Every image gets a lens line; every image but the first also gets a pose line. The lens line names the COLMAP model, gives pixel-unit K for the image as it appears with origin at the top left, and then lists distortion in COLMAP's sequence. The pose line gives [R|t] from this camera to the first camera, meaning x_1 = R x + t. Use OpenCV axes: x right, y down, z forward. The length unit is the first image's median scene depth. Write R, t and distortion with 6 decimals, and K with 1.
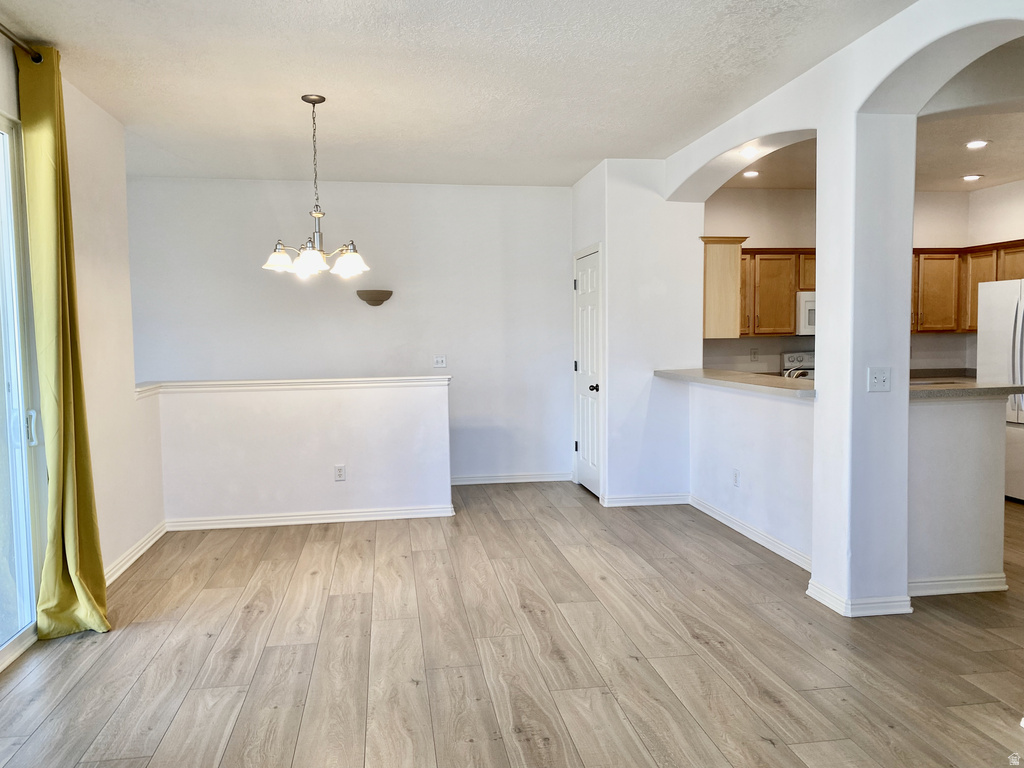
lens RADIAL K [[818.1, 0, 549.7], [0, 818.1, 381.8], [0, 0, 1]] dist [0.082538, 0.003711]
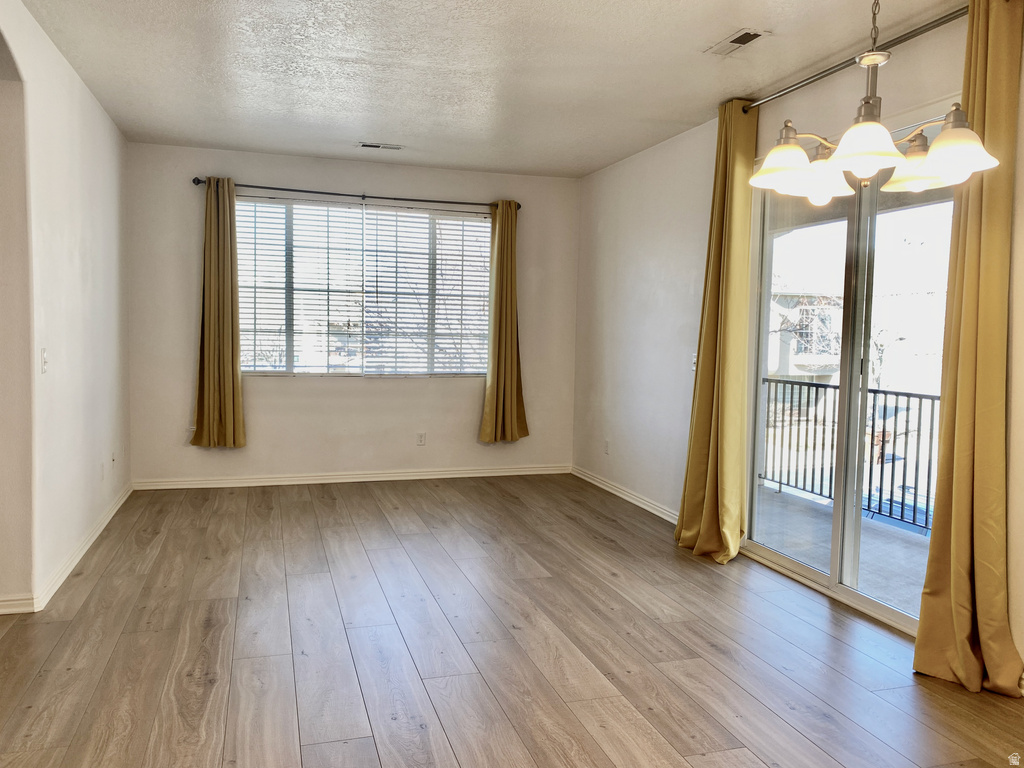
lens RADIAL K [[813.5, 0, 513.3], [0, 813.5, 365.9], [0, 0, 1]] dist [0.040006, -0.066641]
pose [[-0.995491, -0.003404, -0.094798, -0.045418], [-0.013581, 0.994175, 0.106914, -0.097746], [0.093882, 0.107720, -0.989739, 1.826828]]
